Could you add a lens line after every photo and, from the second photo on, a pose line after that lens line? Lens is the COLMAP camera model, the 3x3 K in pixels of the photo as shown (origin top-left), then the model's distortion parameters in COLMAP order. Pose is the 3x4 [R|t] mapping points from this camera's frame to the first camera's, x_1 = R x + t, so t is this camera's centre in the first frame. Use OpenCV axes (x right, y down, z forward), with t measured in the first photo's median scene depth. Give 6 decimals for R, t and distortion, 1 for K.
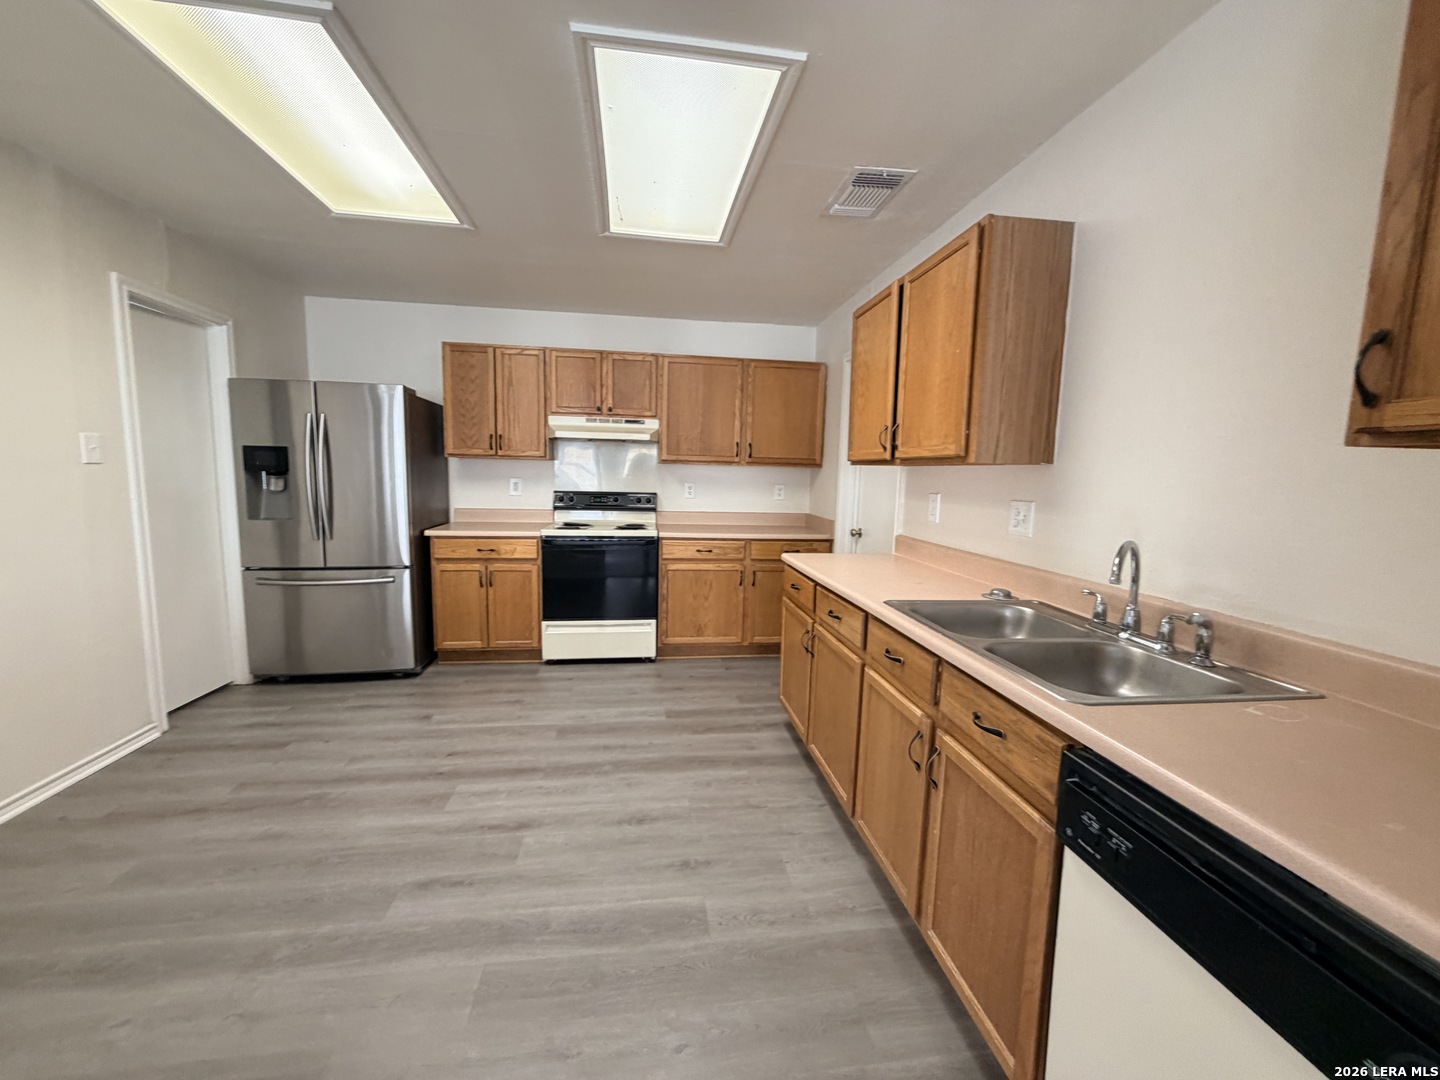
lens RADIAL K [[577.6, 0, 720.0], [0, 577.6, 540.0], [0, 0, 1]] dist [-0.000357, 0.000047]
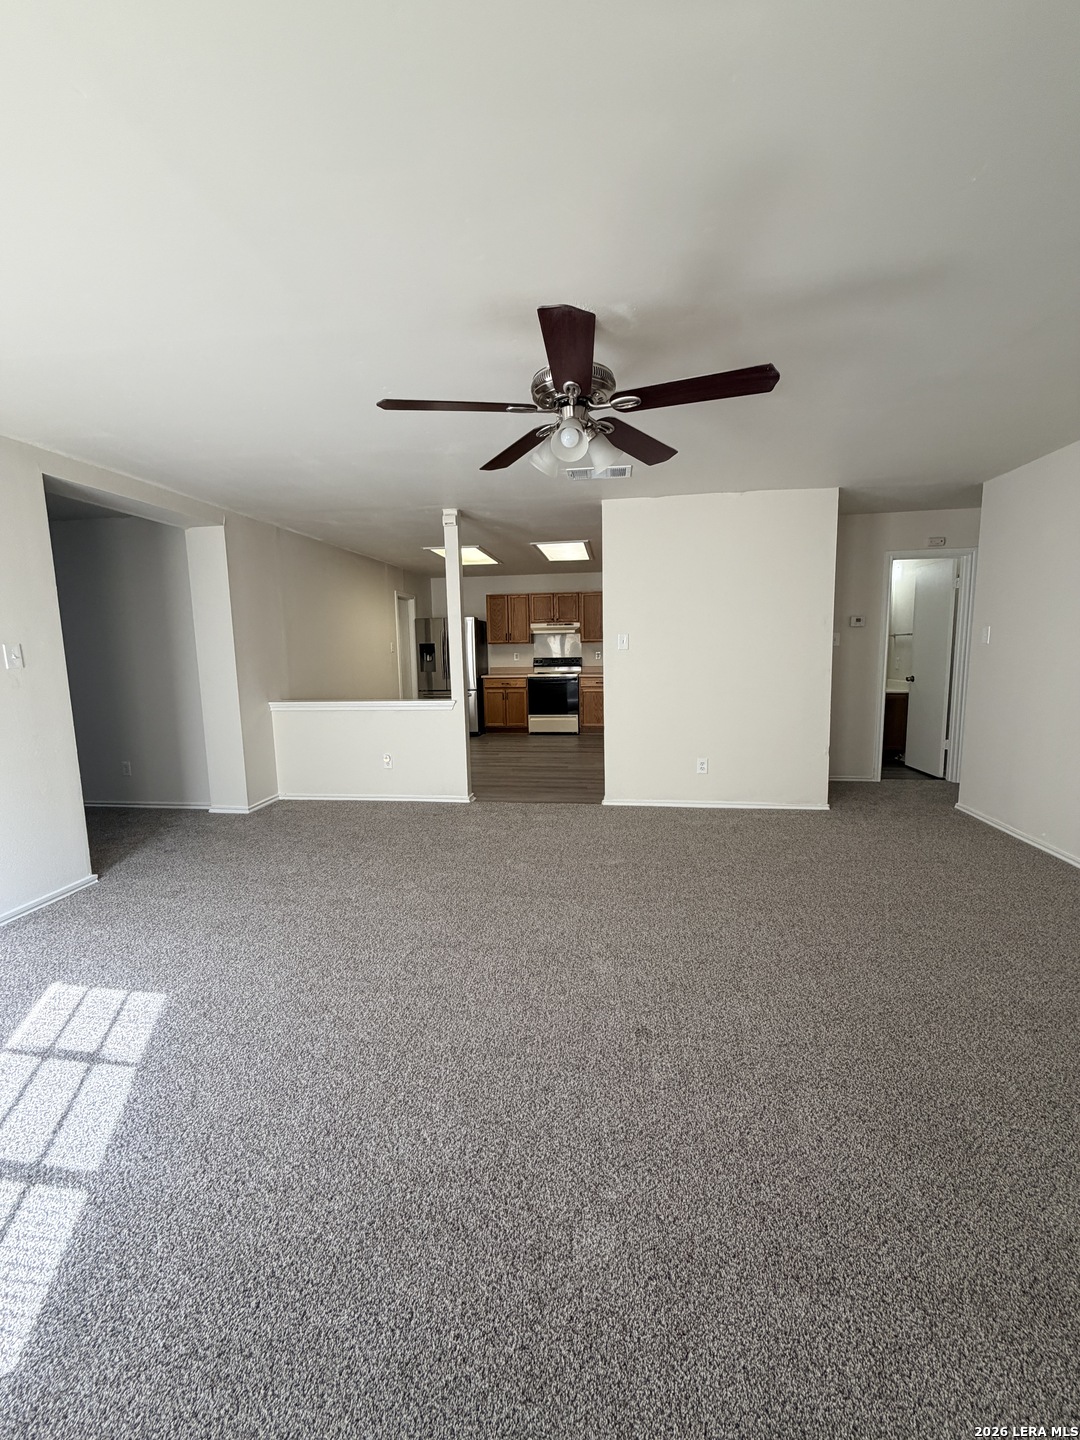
lens RADIAL K [[577.6, 0, 540.0], [0, 577.6, 720.0], [0, 0, 1]] dist [-0.000357, 0.000047]
pose [[0.959182, -0.007318, -0.282693, 0.366710], [0.008355, 0.999962, 0.002463, 0.150380], [0.282664, -0.004725, 0.959207, -1.130778]]
